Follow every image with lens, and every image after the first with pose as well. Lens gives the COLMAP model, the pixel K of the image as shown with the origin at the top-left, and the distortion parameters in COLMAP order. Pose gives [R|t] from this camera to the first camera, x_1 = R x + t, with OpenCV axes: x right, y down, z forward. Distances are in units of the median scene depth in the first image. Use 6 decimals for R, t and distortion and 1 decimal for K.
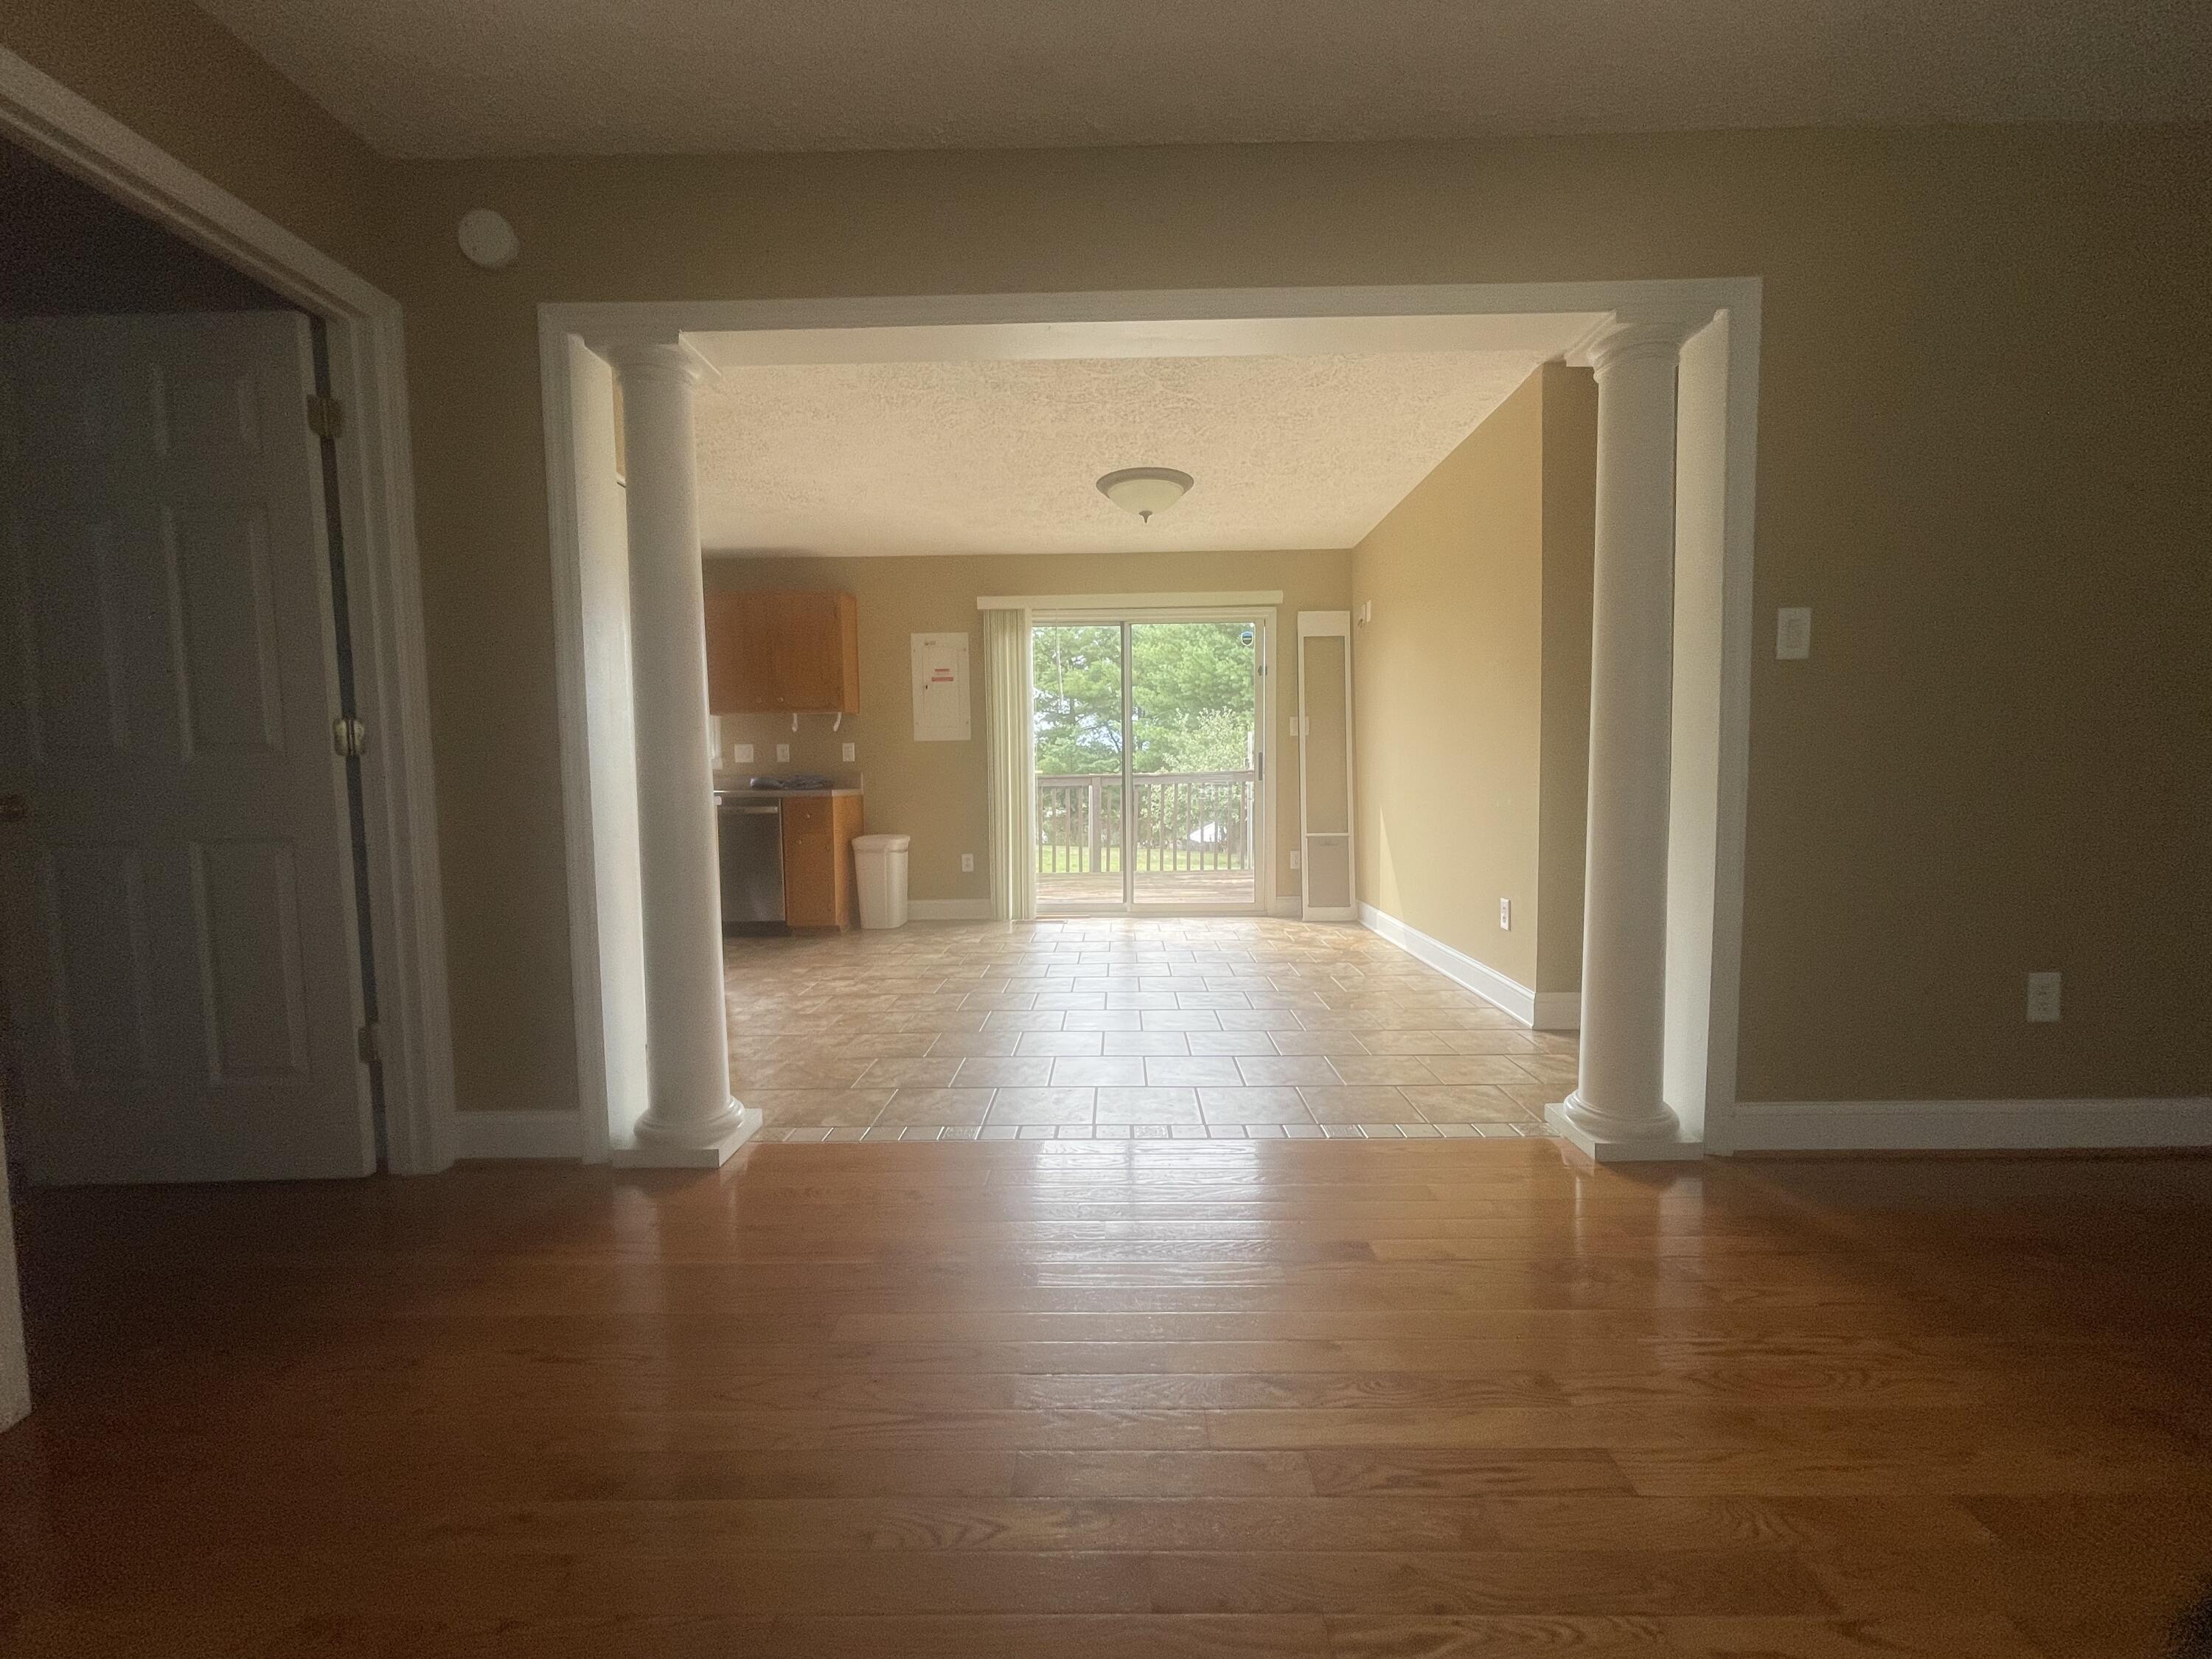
lens RADIAL K [[896.8, 0, 1106.0], [0, 896.8, 829.5], [0, 0, 1]] dist [-0.000231, -0.000366]
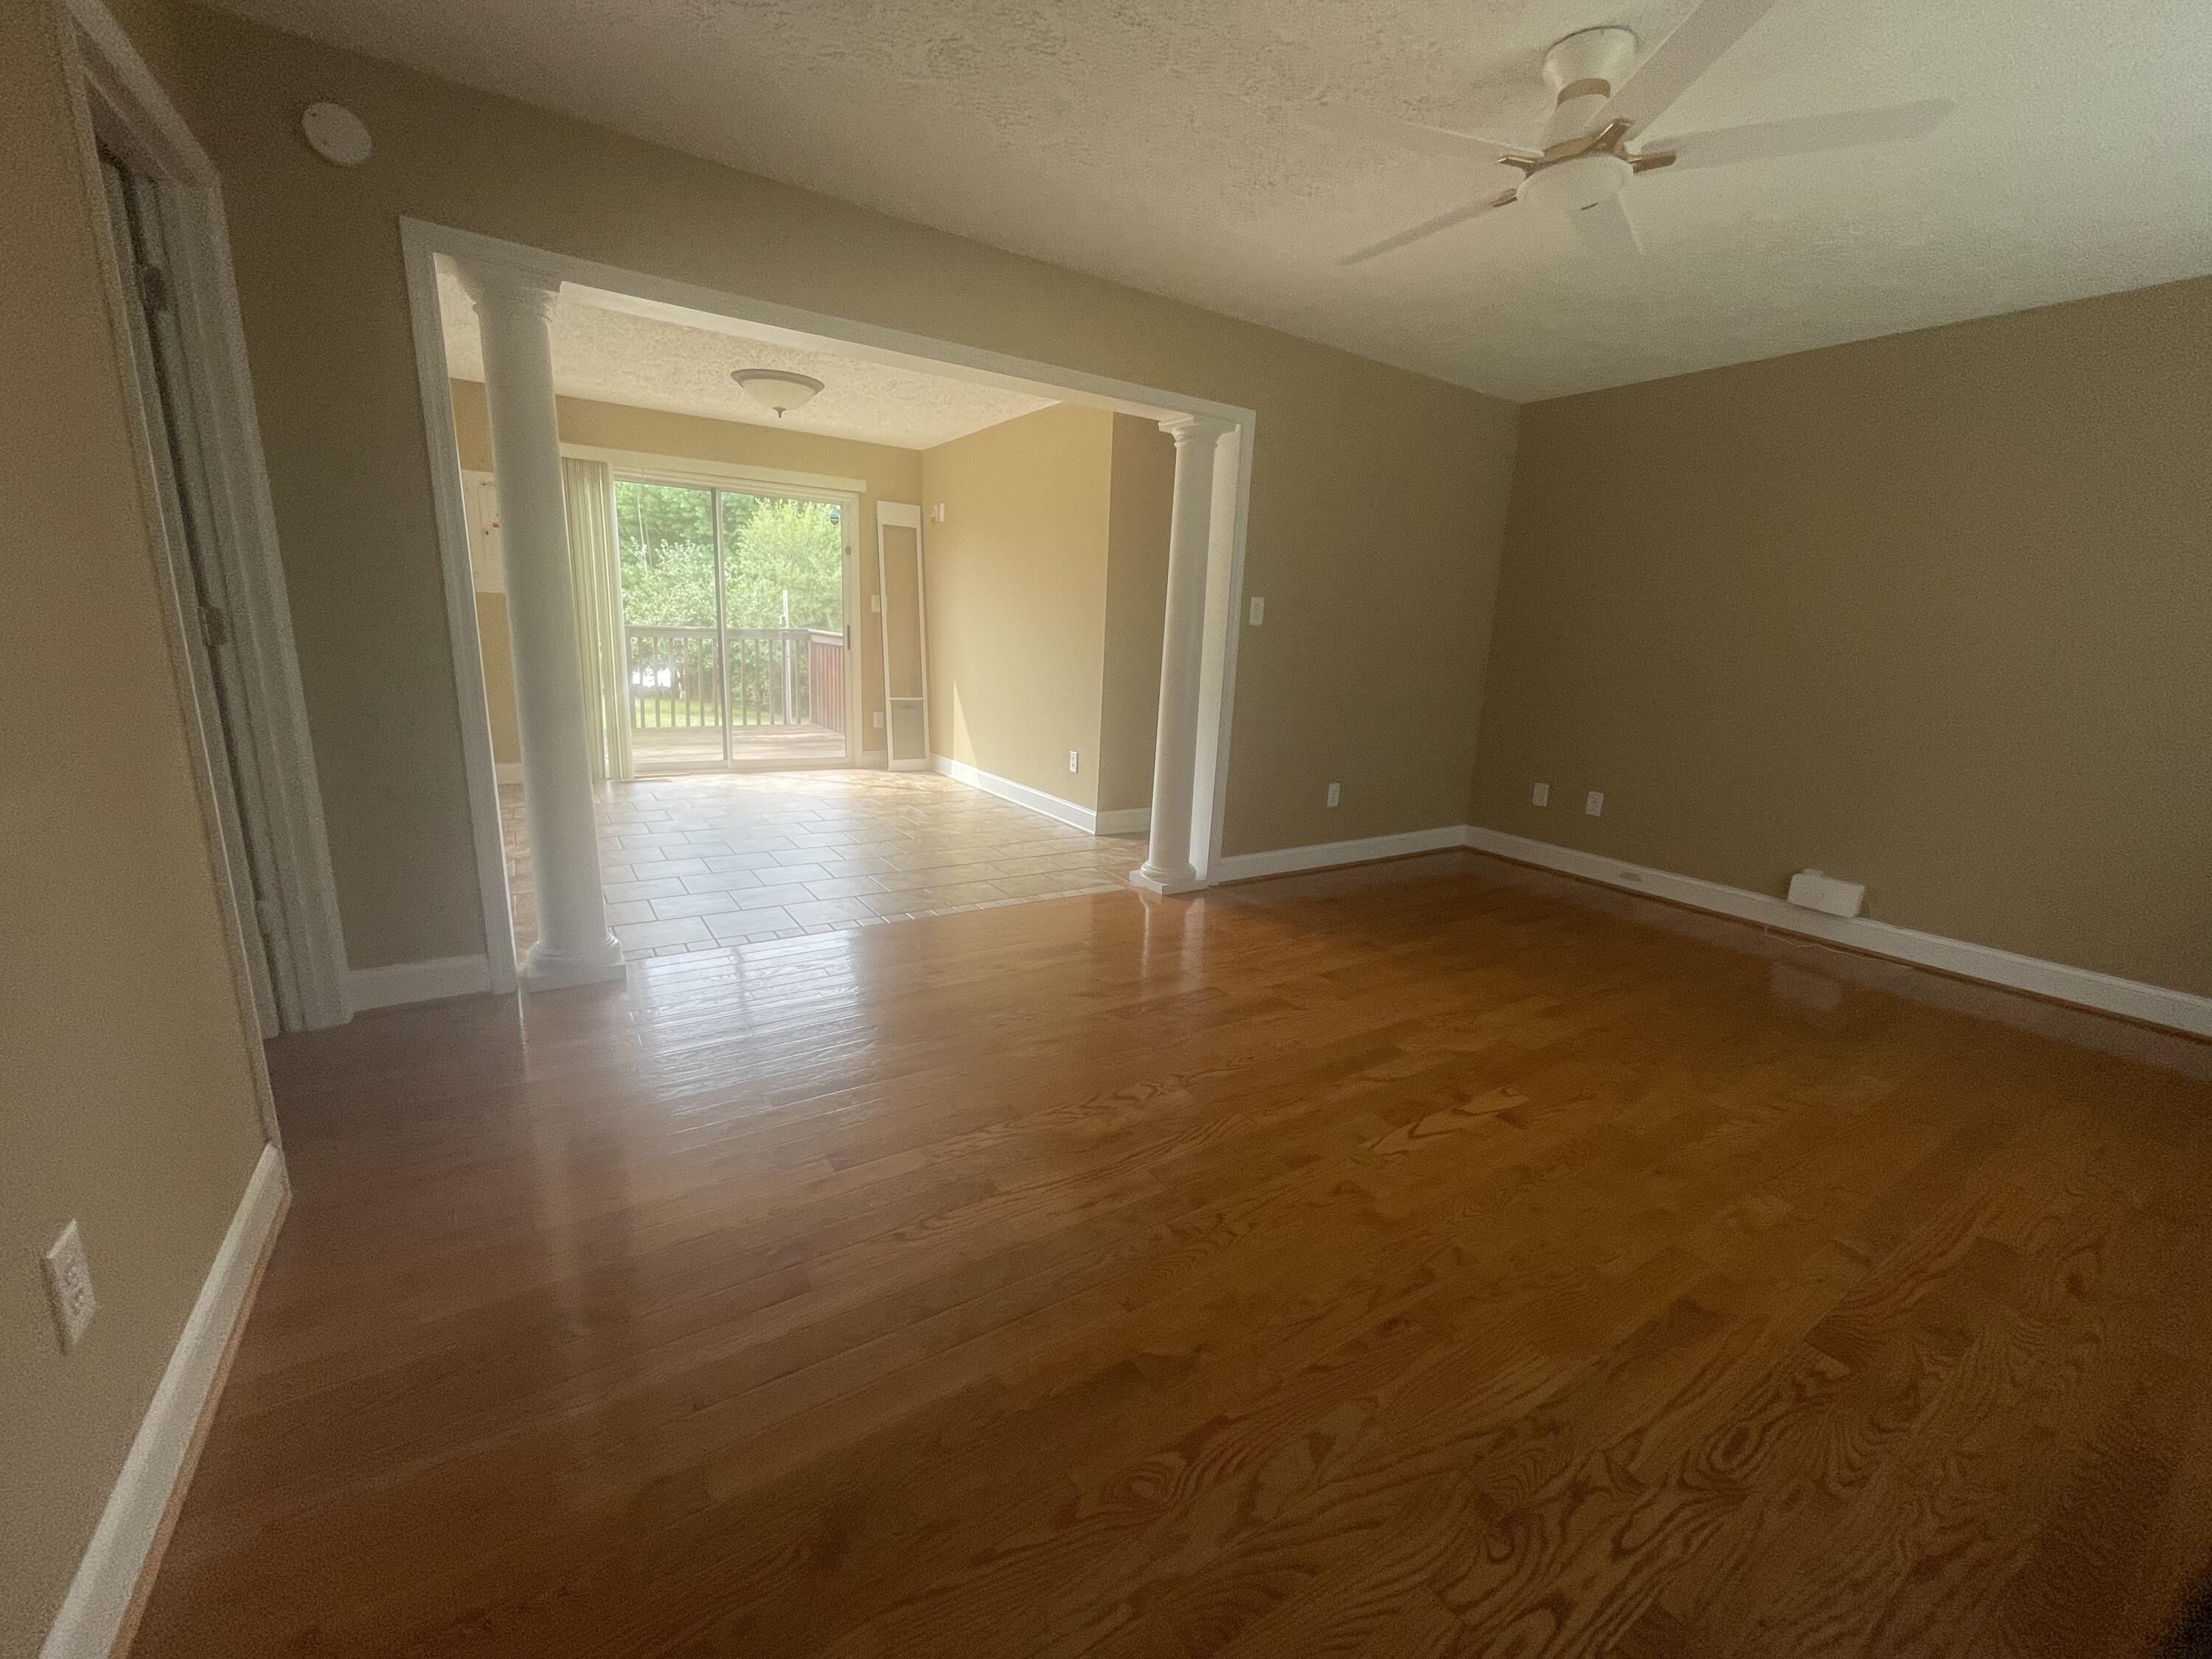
lens RADIAL K [[888.6, 0, 1110.1], [0, 888.6, 841.2], [0, 0, 1]] dist [-0.013903, -0.000139]
pose [[0.825269, -0.079910, 0.559057, -0.260519], [-0.024170, 0.984033, 0.176335, -0.028421], [-0.564222, -0.159036, 0.810161, -0.190583]]
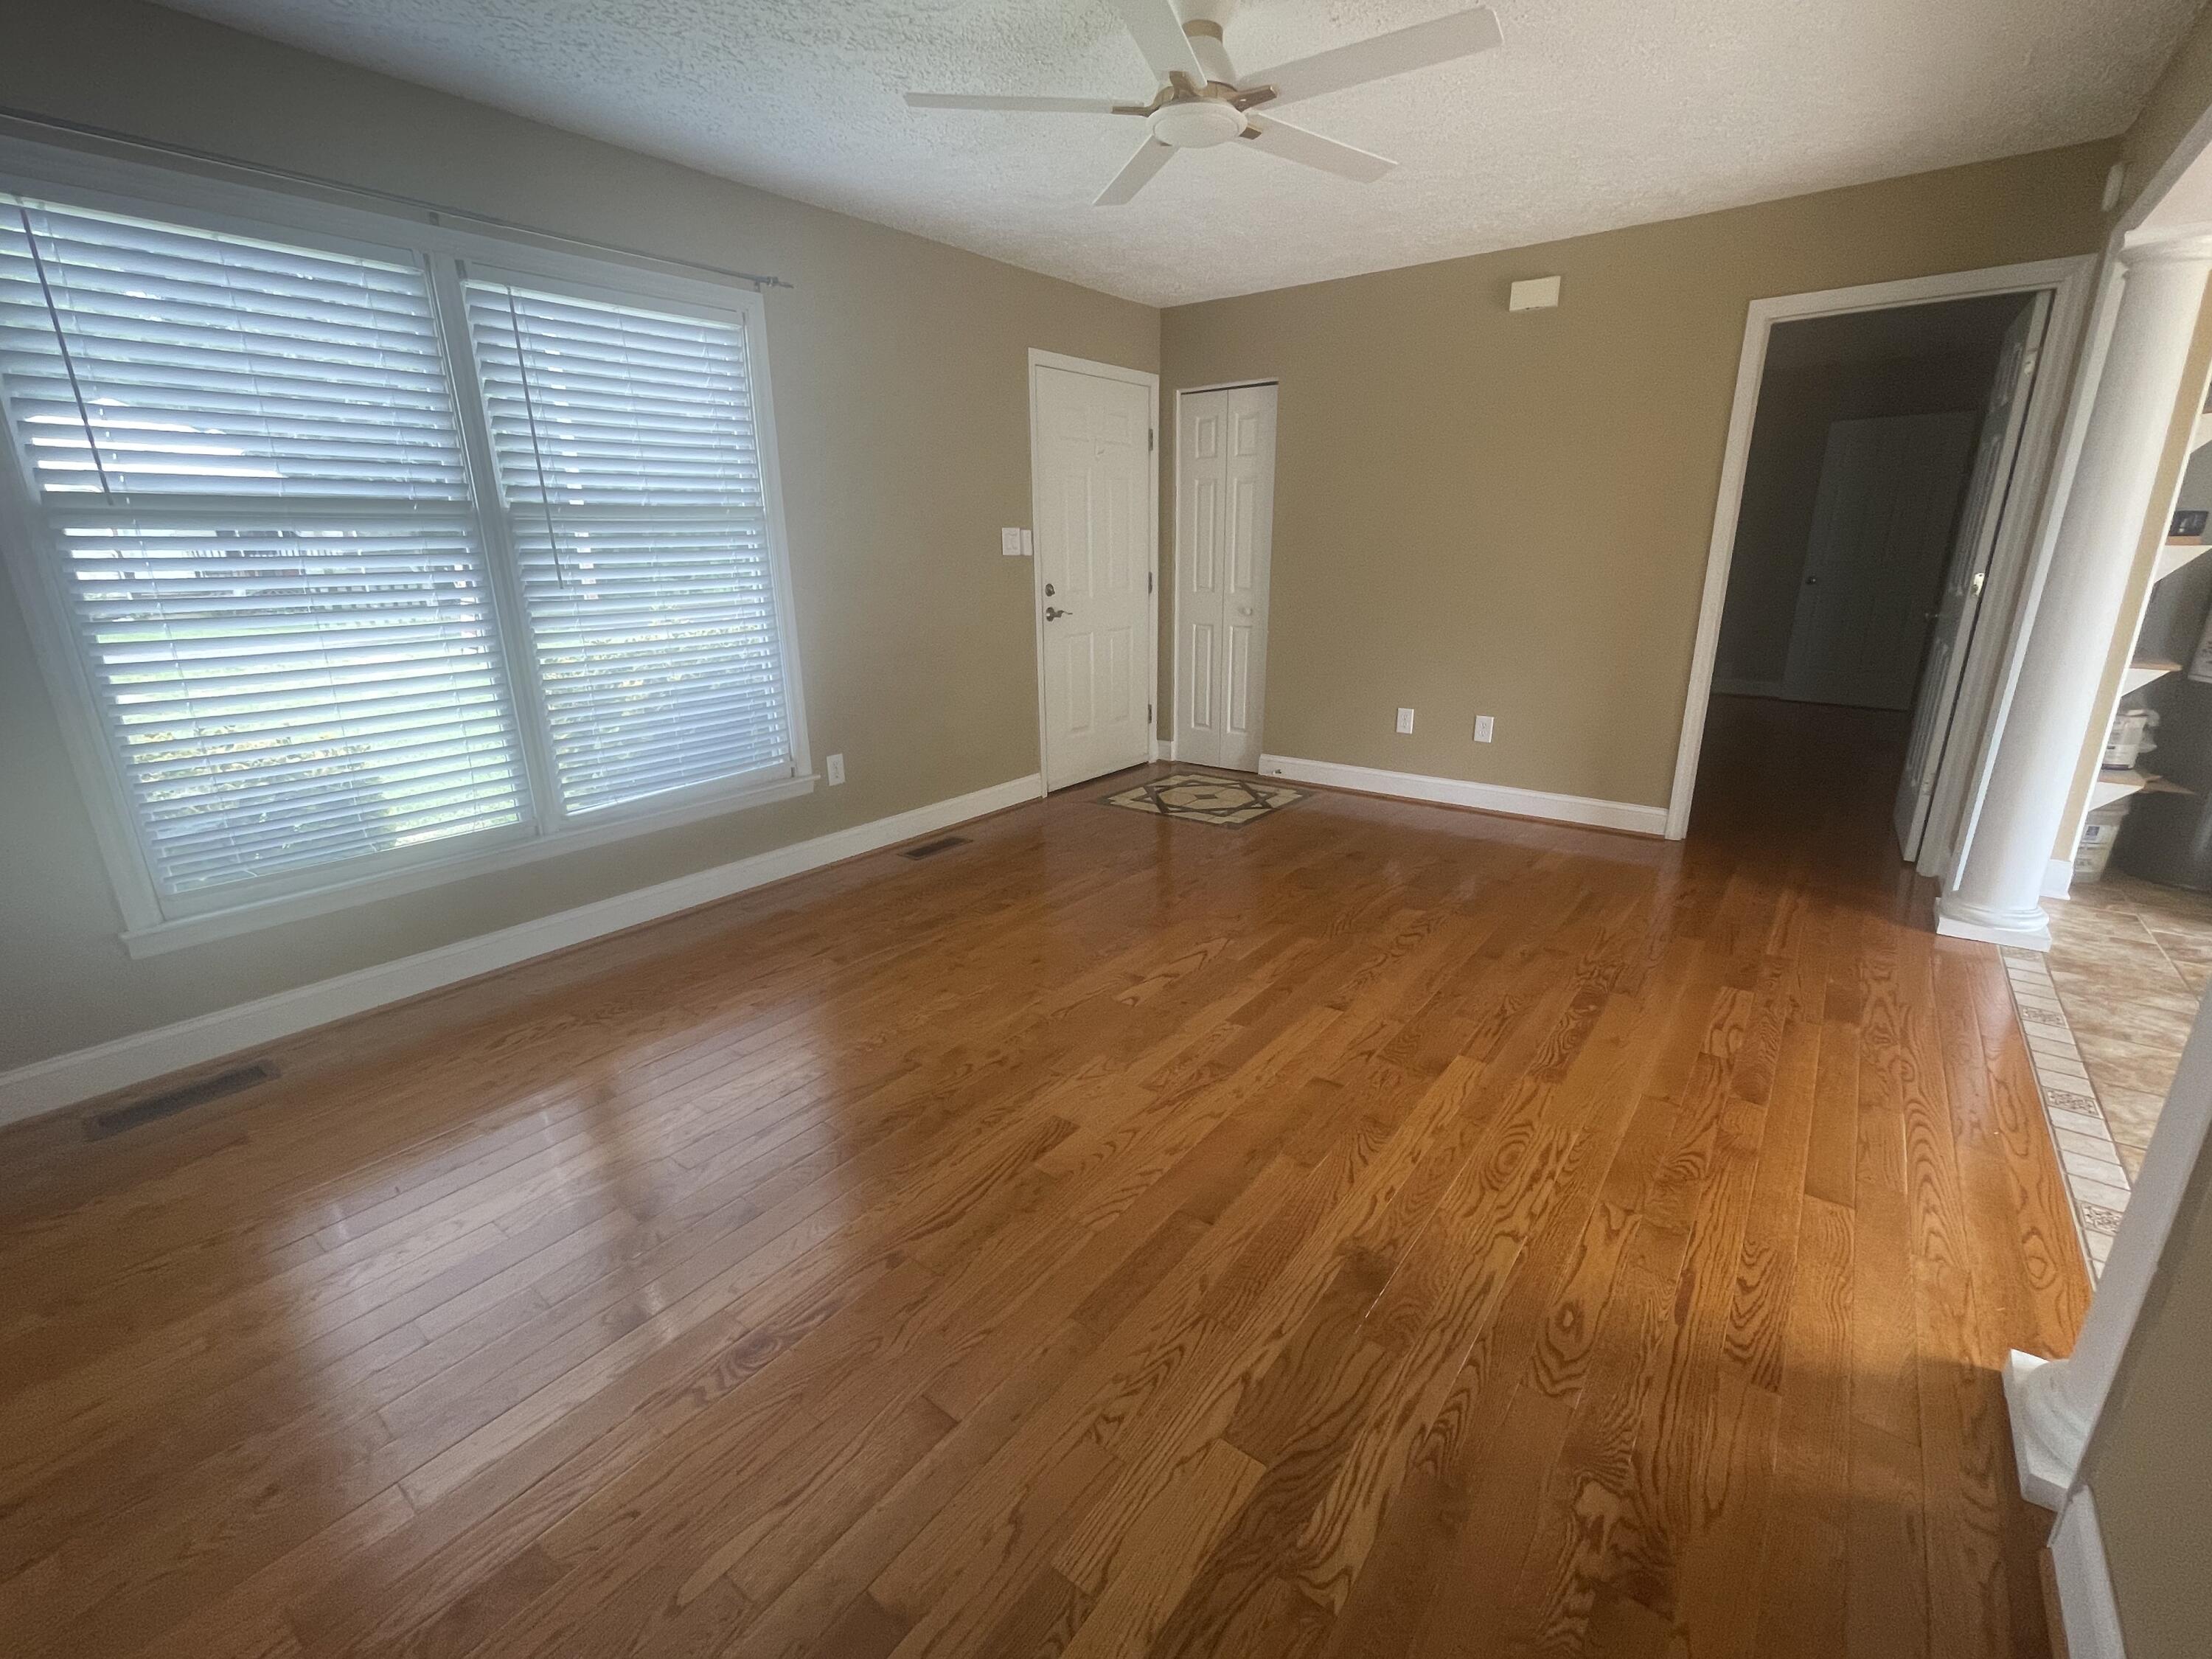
lens RADIAL K [[961.3, 0, 1109.7], [0, 961.3, 826.4], [0, 0, 1]] dist [0.001440, -0.000544]
pose [[-0.597050, 0.246728, -0.763320, 0.616037], [-0.024502, 0.945475, 0.324771, -0.096265], [0.801830, 0.212607, -0.558450, 0.354980]]
